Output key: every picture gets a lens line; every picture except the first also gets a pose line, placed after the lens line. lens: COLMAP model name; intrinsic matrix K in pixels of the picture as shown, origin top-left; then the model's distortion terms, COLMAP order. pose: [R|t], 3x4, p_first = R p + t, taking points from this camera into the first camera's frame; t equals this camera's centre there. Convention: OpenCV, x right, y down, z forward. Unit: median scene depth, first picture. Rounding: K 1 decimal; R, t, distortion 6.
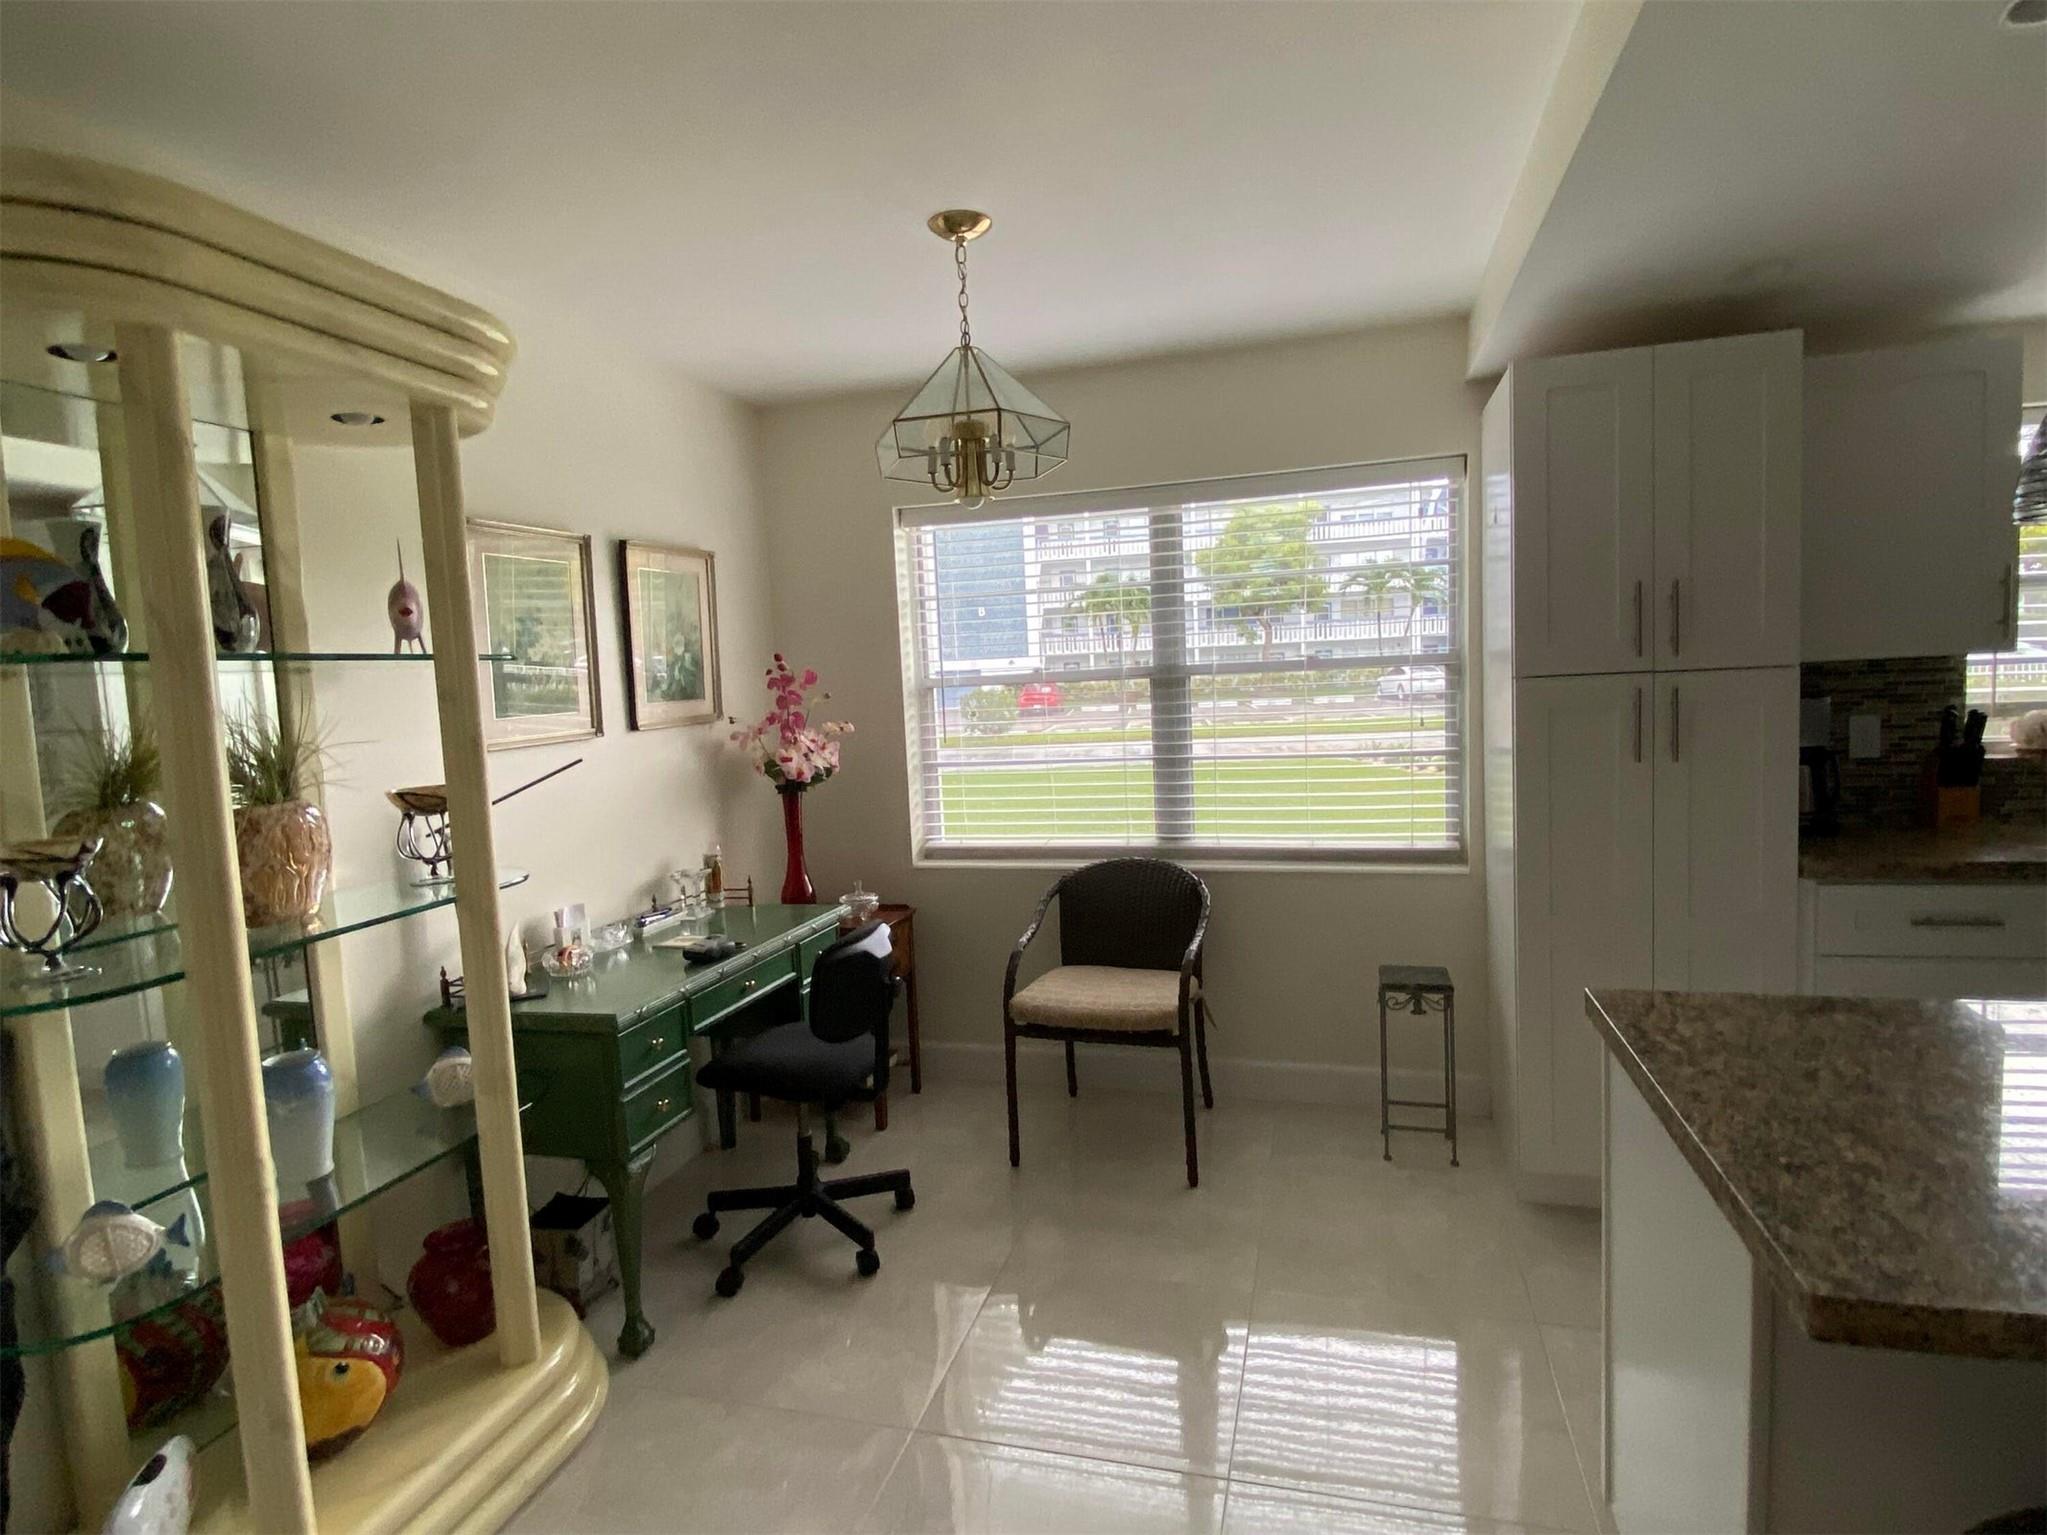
lens RADIAL K [[1087.2, 0, 1030.2], [0, 1087.2, 760.8], [0, 0, 1]] dist [0.043029, -0.041070]
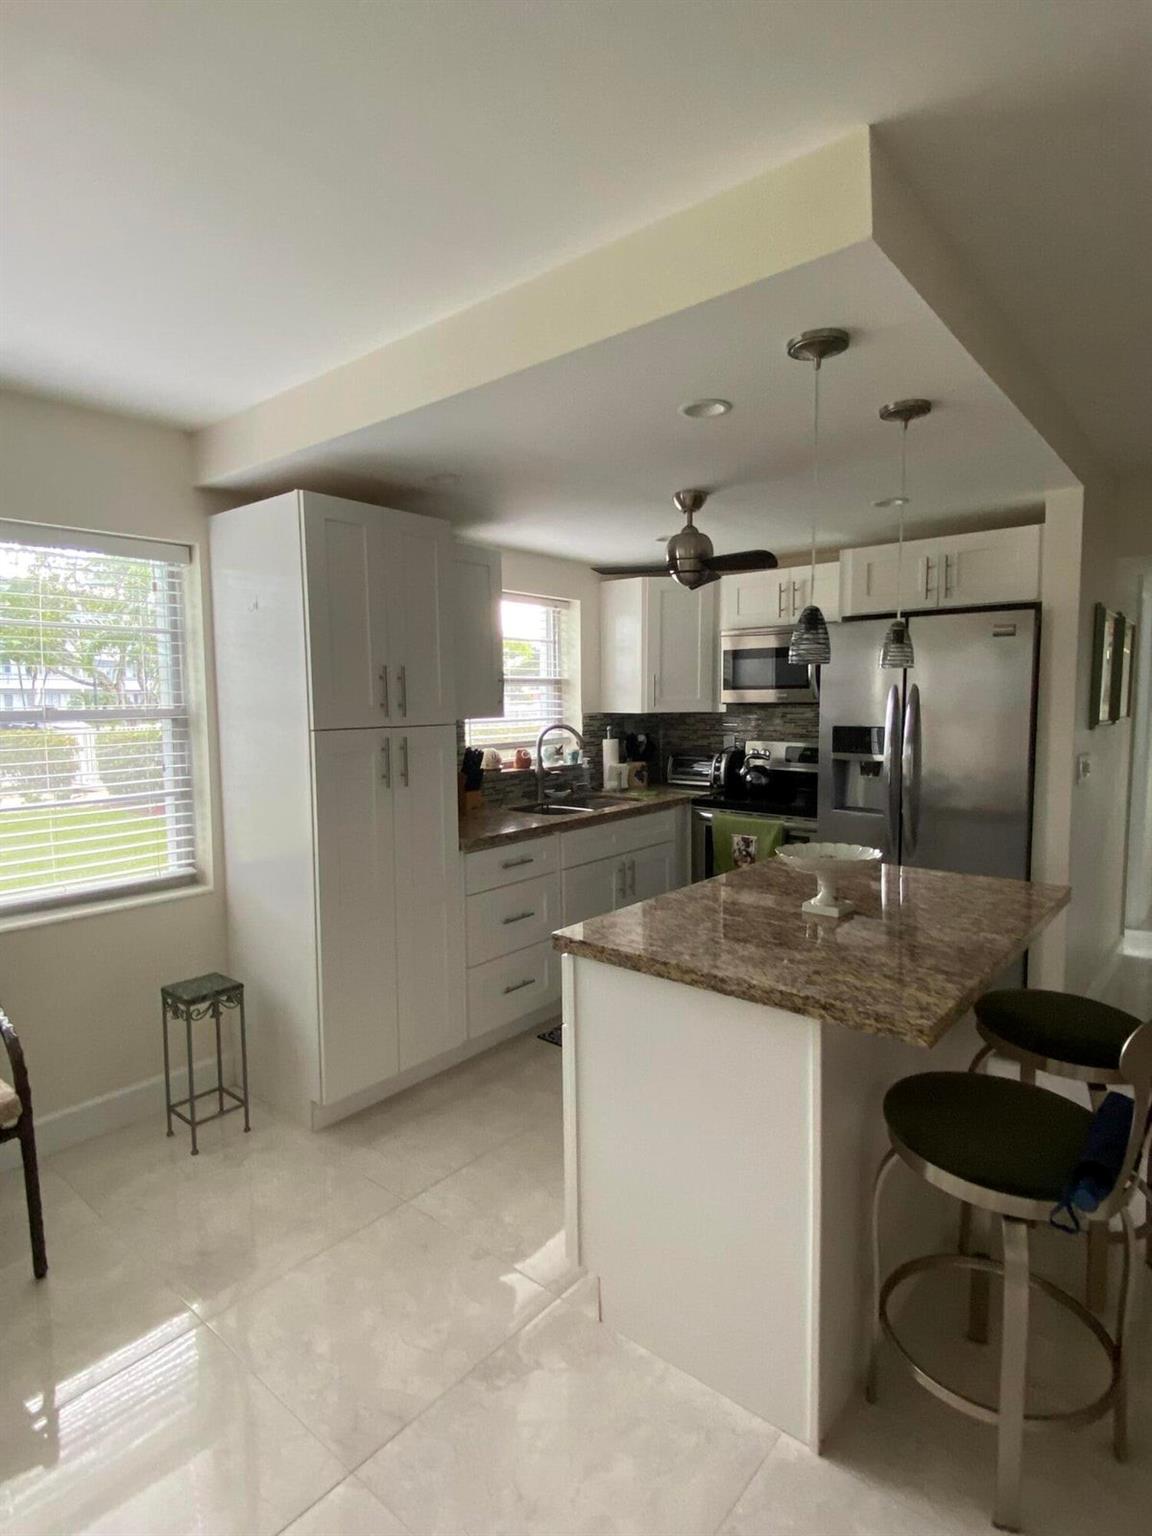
lens RADIAL K [[815.8, 0, 576.0], [0, 815.8, 768.0], [0, 0, 1]] dist [0.043029, -0.041070]
pose [[0.416367, -0.039777, 0.908326, -0.321406], [0.067711, 0.997625, 0.012649, -0.022249], [-0.906672, 0.056237, 0.418072, 0.309202]]
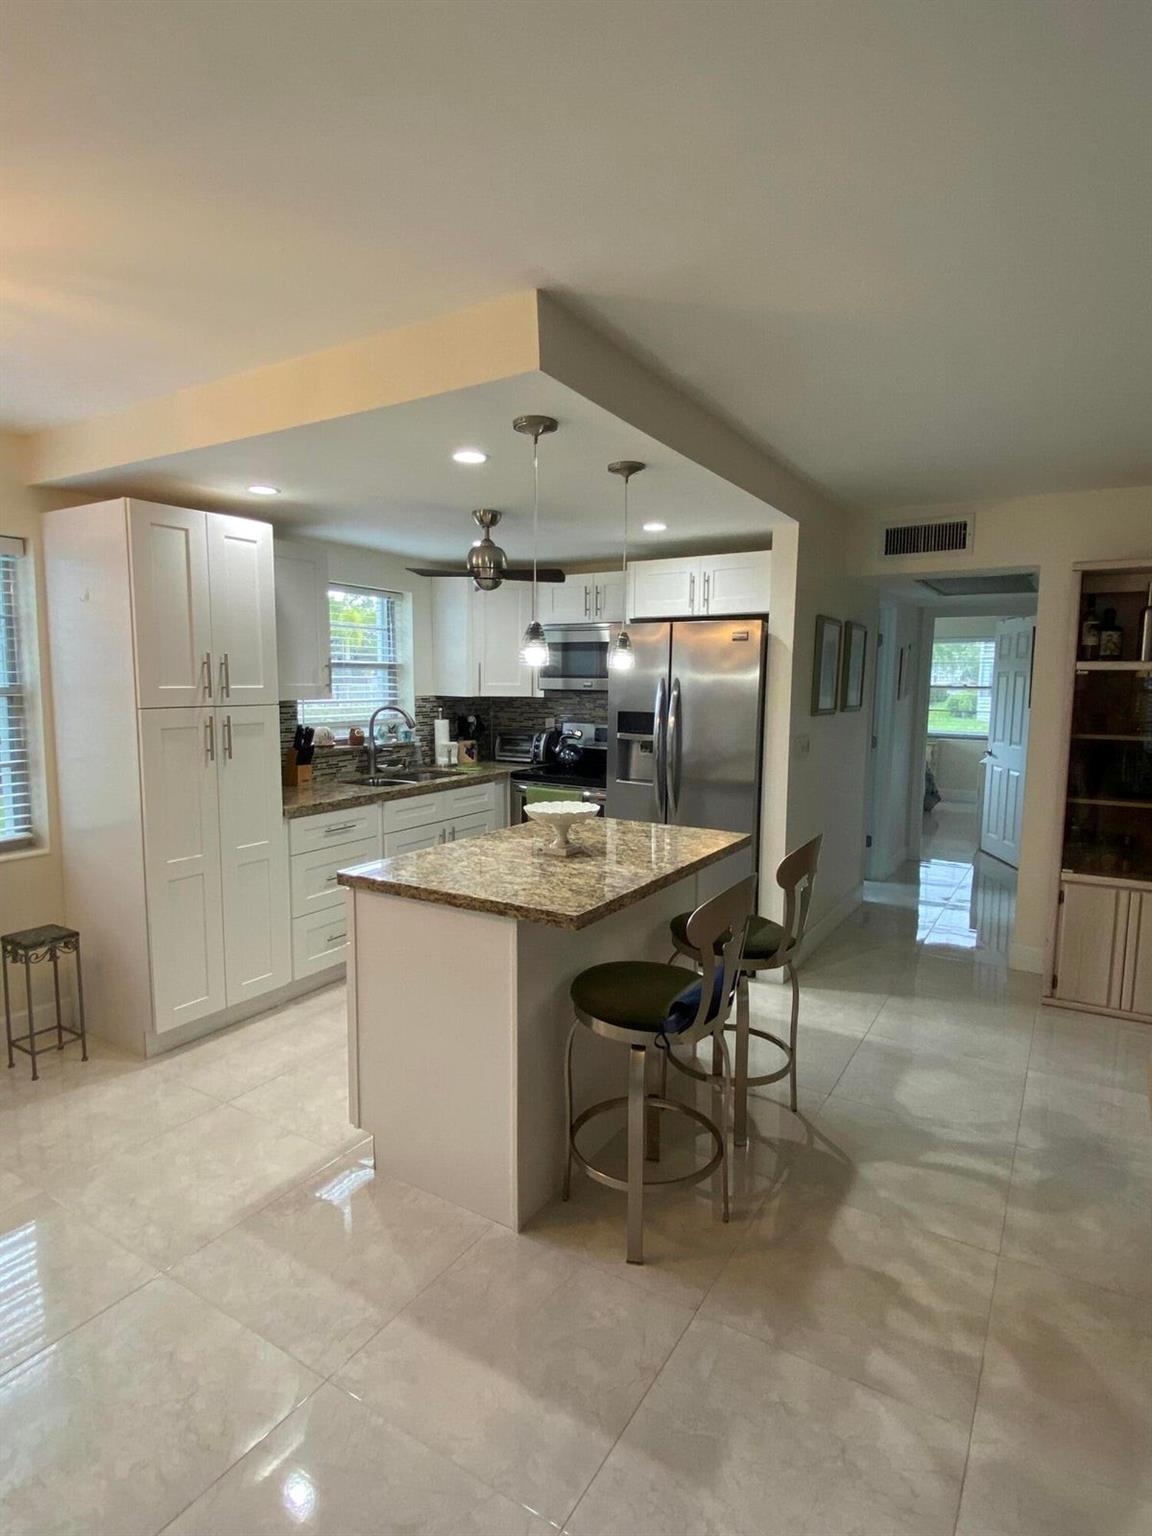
lens RADIAL K [[815.8, 0, 576.0], [0, 815.8, 768.0], [0, 0, 1]] dist [0.043029, -0.041070]
pose [[0.278966, -0.060139, 0.958416, -0.483885], [0.060944, 0.997134, 0.044830, -0.009313], [-0.958365, 0.045904, 0.281832, 0.112942]]
